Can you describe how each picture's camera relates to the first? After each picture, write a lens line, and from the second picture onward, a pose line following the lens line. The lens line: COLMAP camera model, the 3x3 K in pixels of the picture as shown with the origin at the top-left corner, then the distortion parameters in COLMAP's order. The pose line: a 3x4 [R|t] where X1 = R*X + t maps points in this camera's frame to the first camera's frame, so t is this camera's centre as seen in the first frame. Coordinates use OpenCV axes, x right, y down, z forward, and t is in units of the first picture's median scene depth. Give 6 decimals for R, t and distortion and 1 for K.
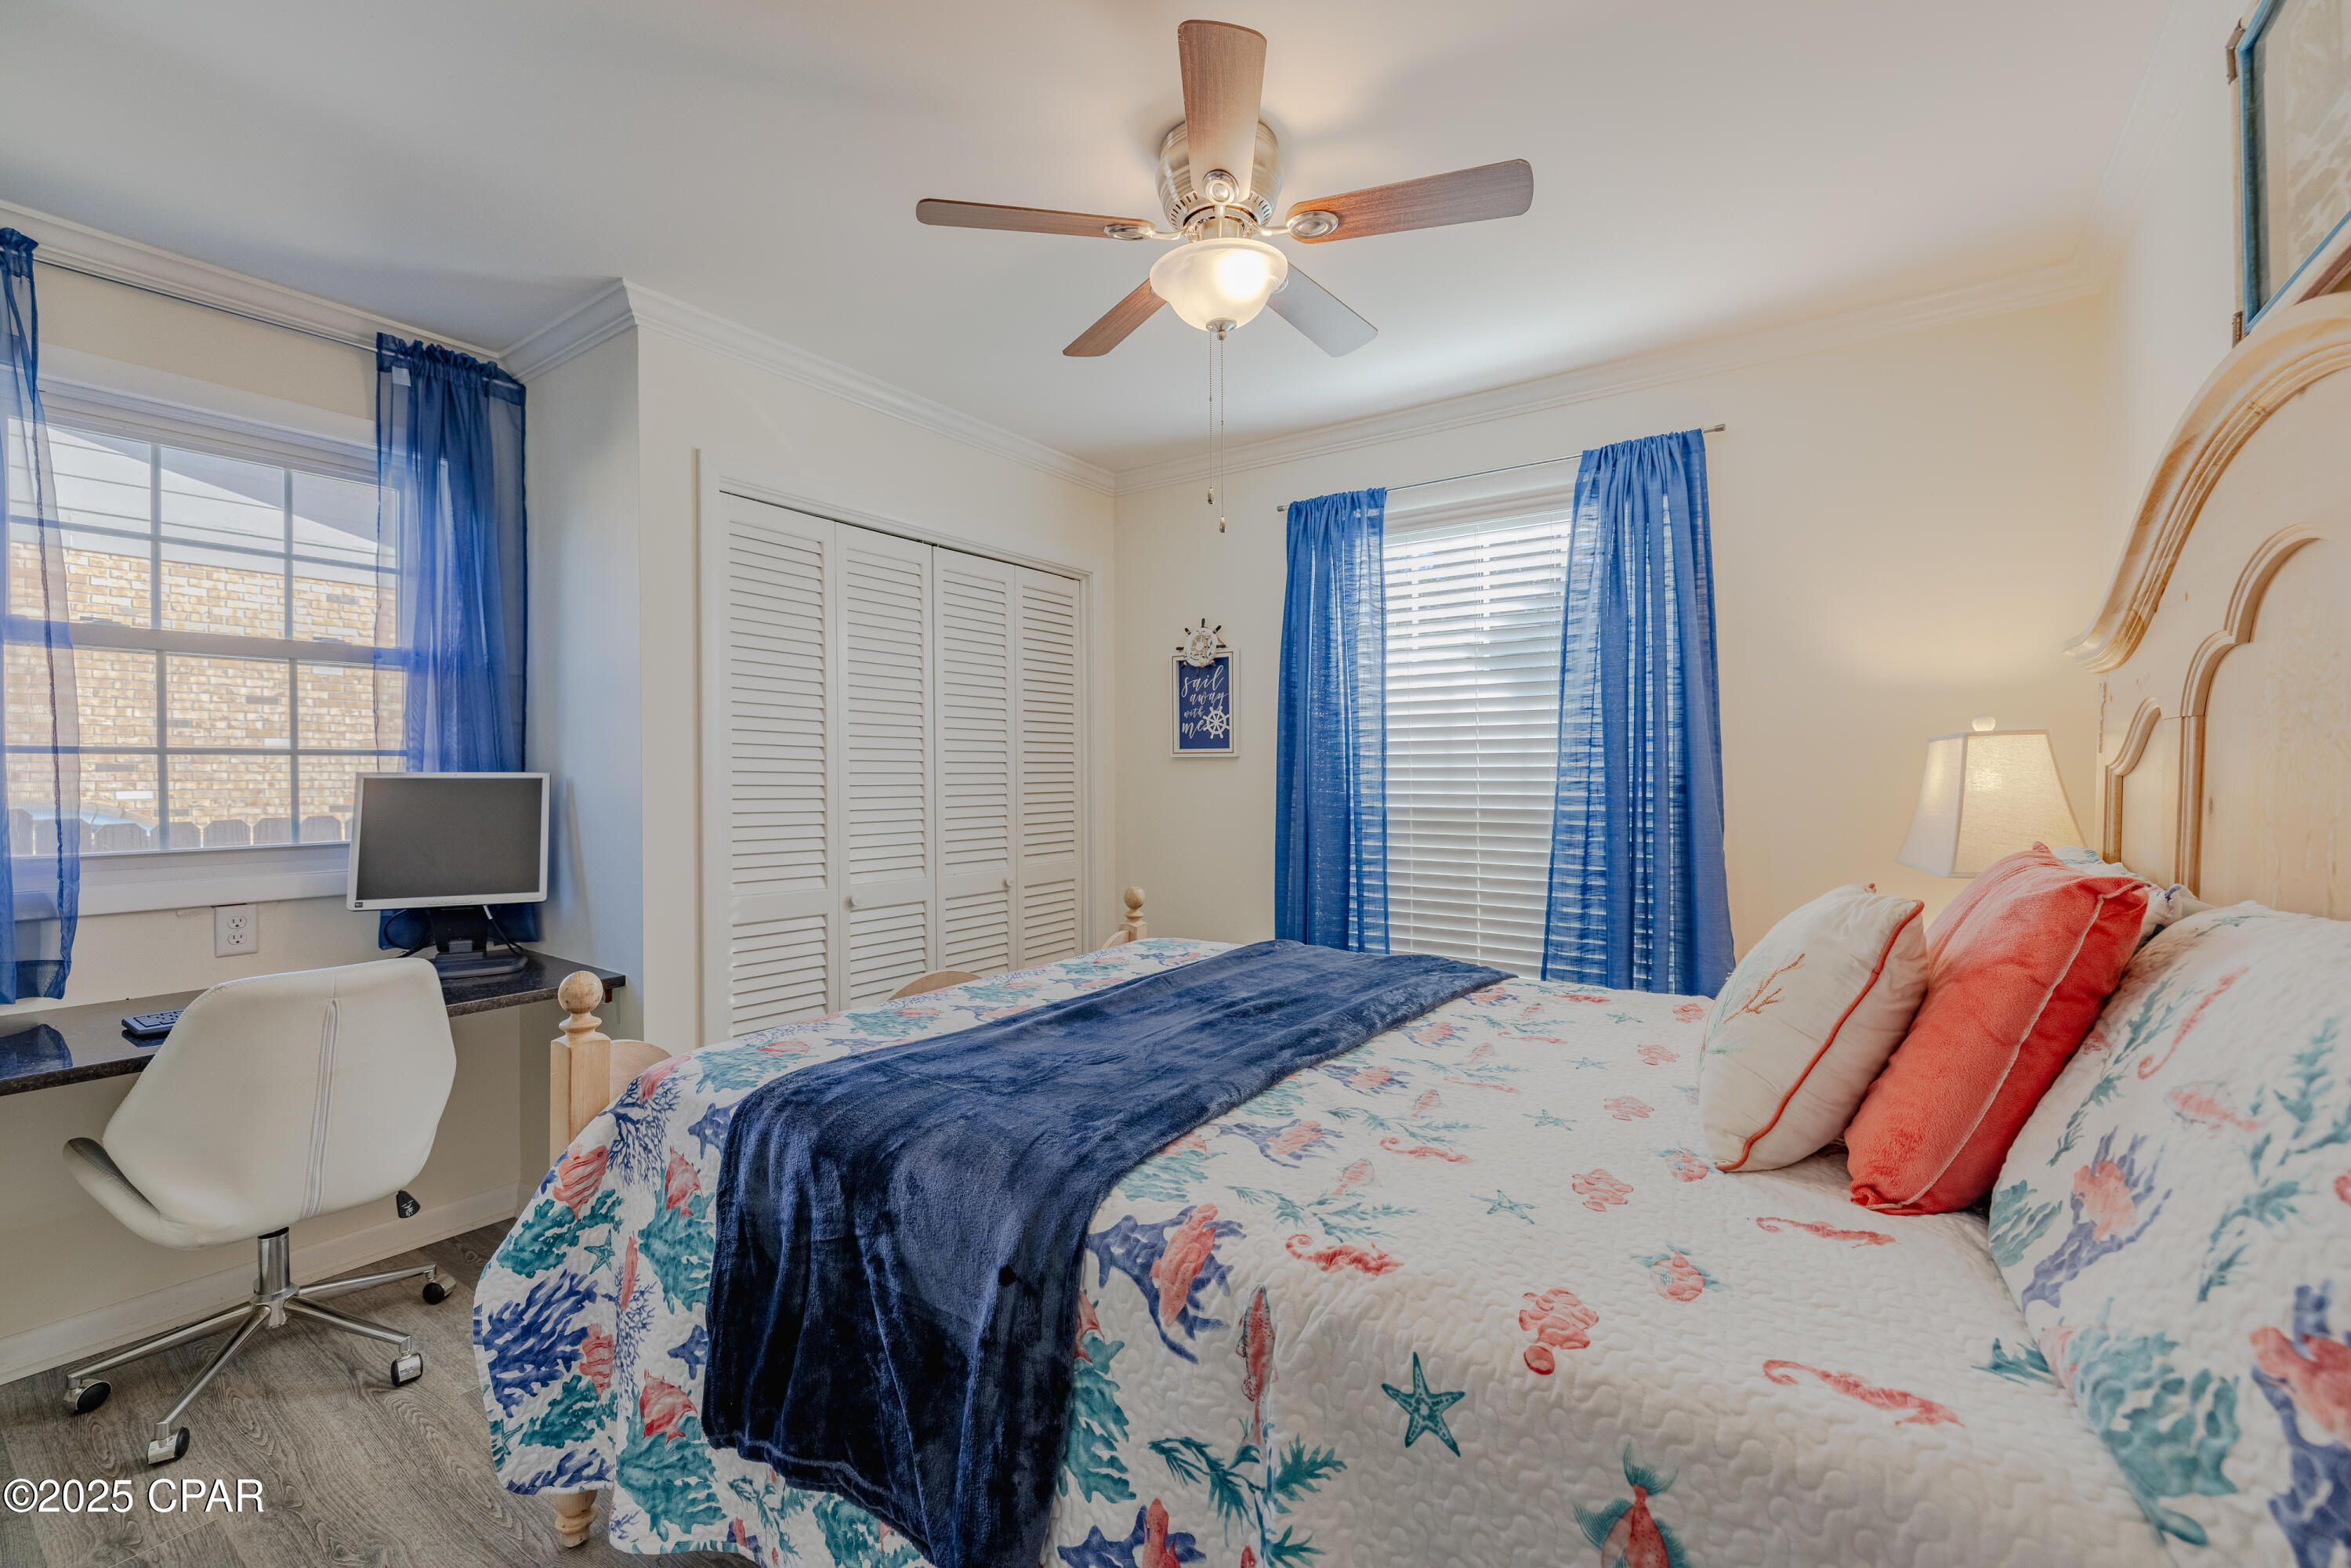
lens RADIAL K [[997.7, 0, 1176.4], [0, 997.7, 780.9], [0, 0, 1]] dist [-0.001960, -0.000034]
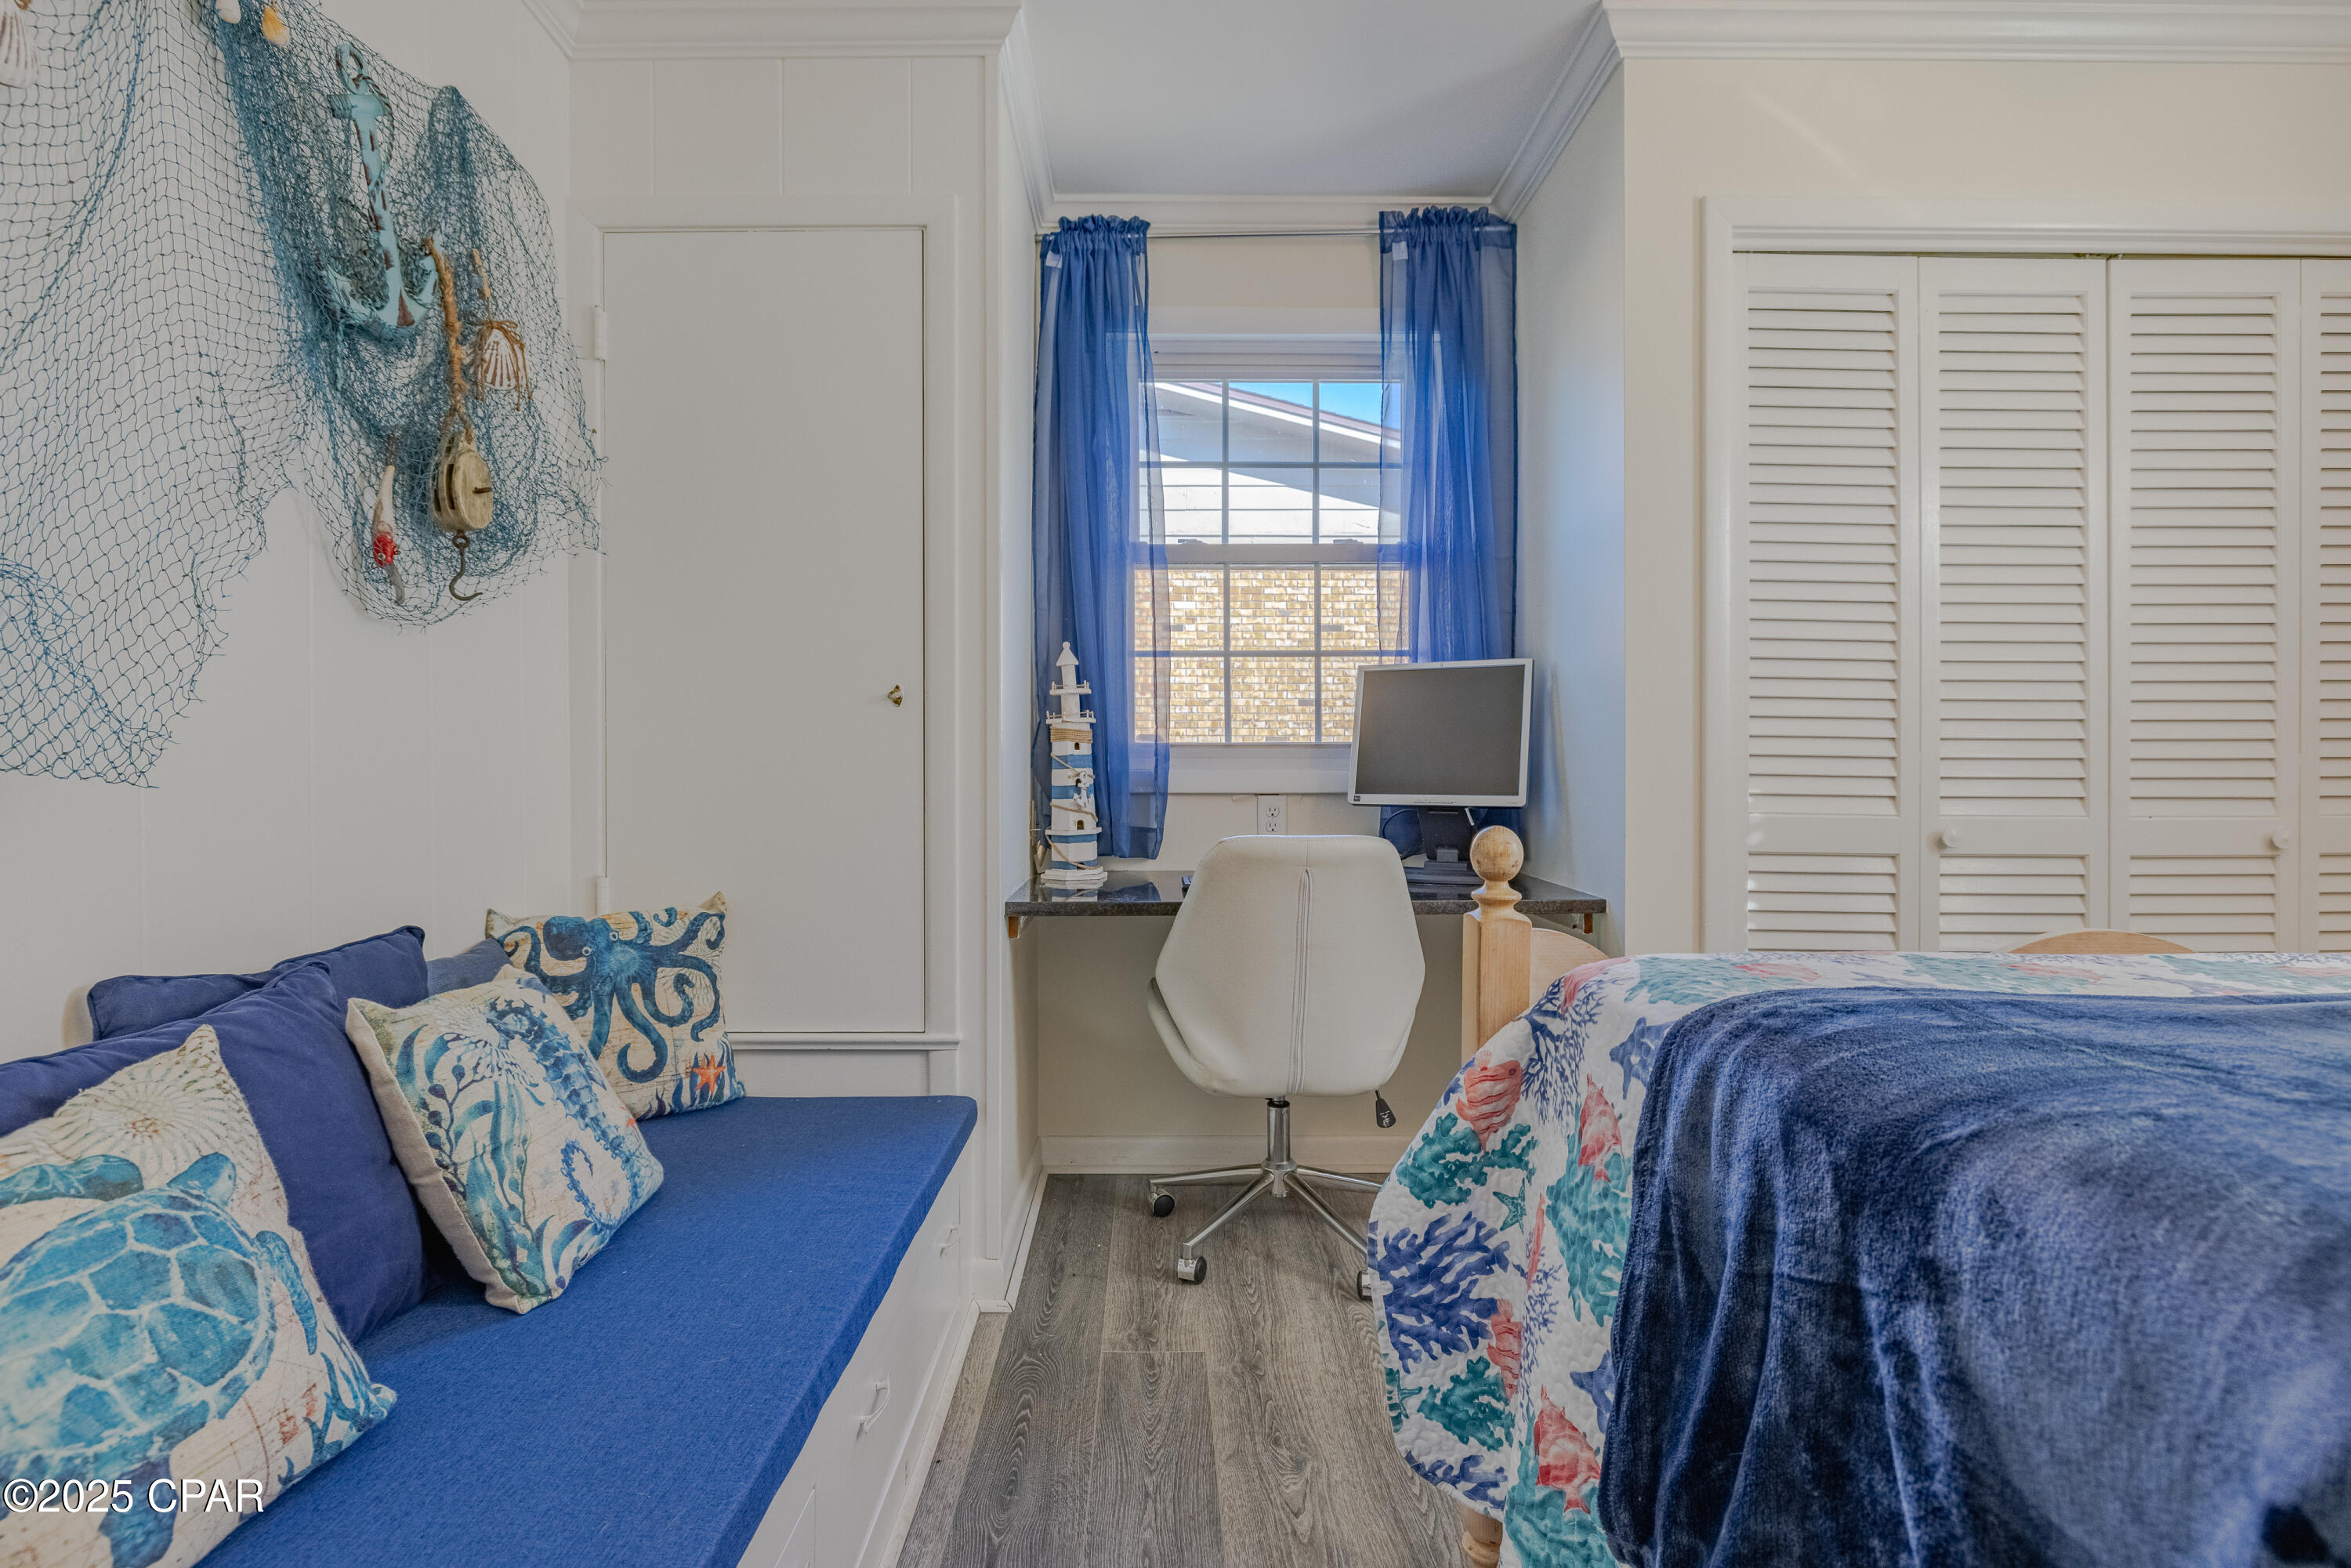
lens RADIAL K [[1120.3, 0, 1161.0], [0, 1120.3, 783.3], [0, 0, 1]] dist [-0.009758, 0.003030]
pose [[0.581960, 0.007544, -0.813182, -0.059191], [-0.007328, 0.999965, 0.004032, 0.159556], [0.813184, 0.003613, 0.581995, 0.307255]]
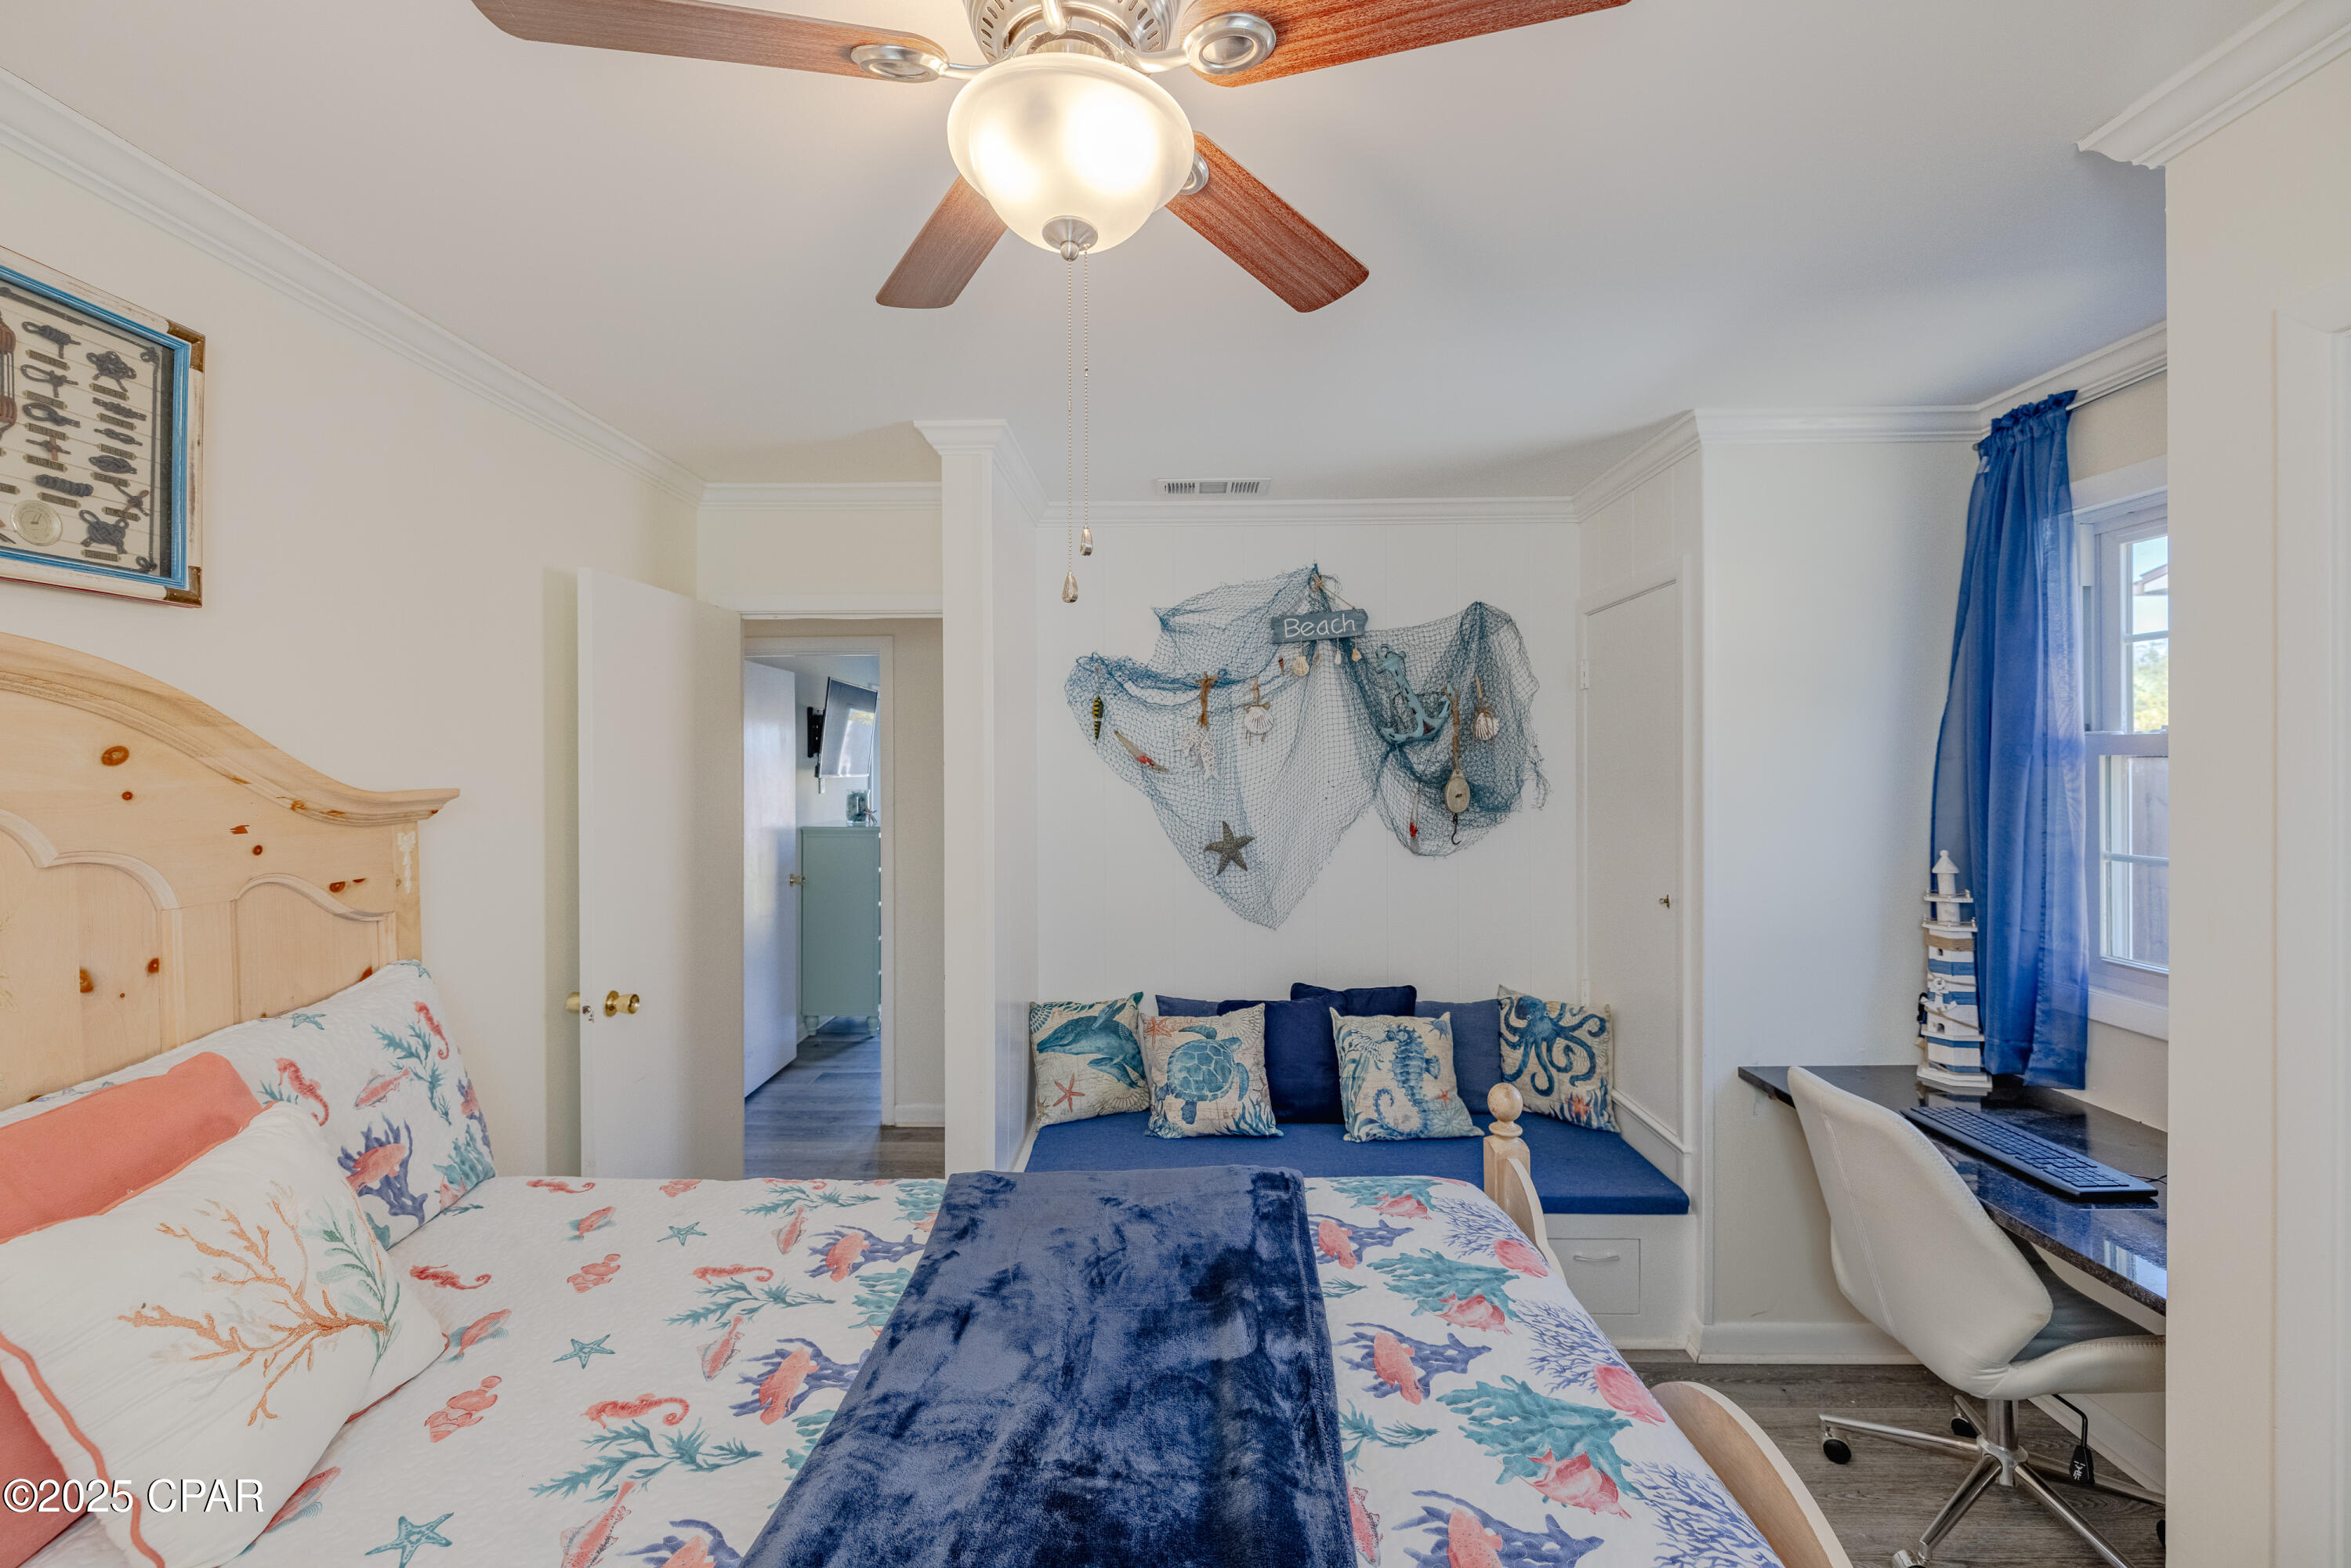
lens RADIAL K [[997.7, 0, 1172.7], [0, 997.7, 762.2], [0, 0, 1]] dist [-0.001960, -0.000034]
pose [[-0.829331, 0.009183, -0.558683, 0.312686], [0.000964, 0.999887, 0.015004, -0.161984], [0.558757, 0.011904, -0.829246, 1.600735]]
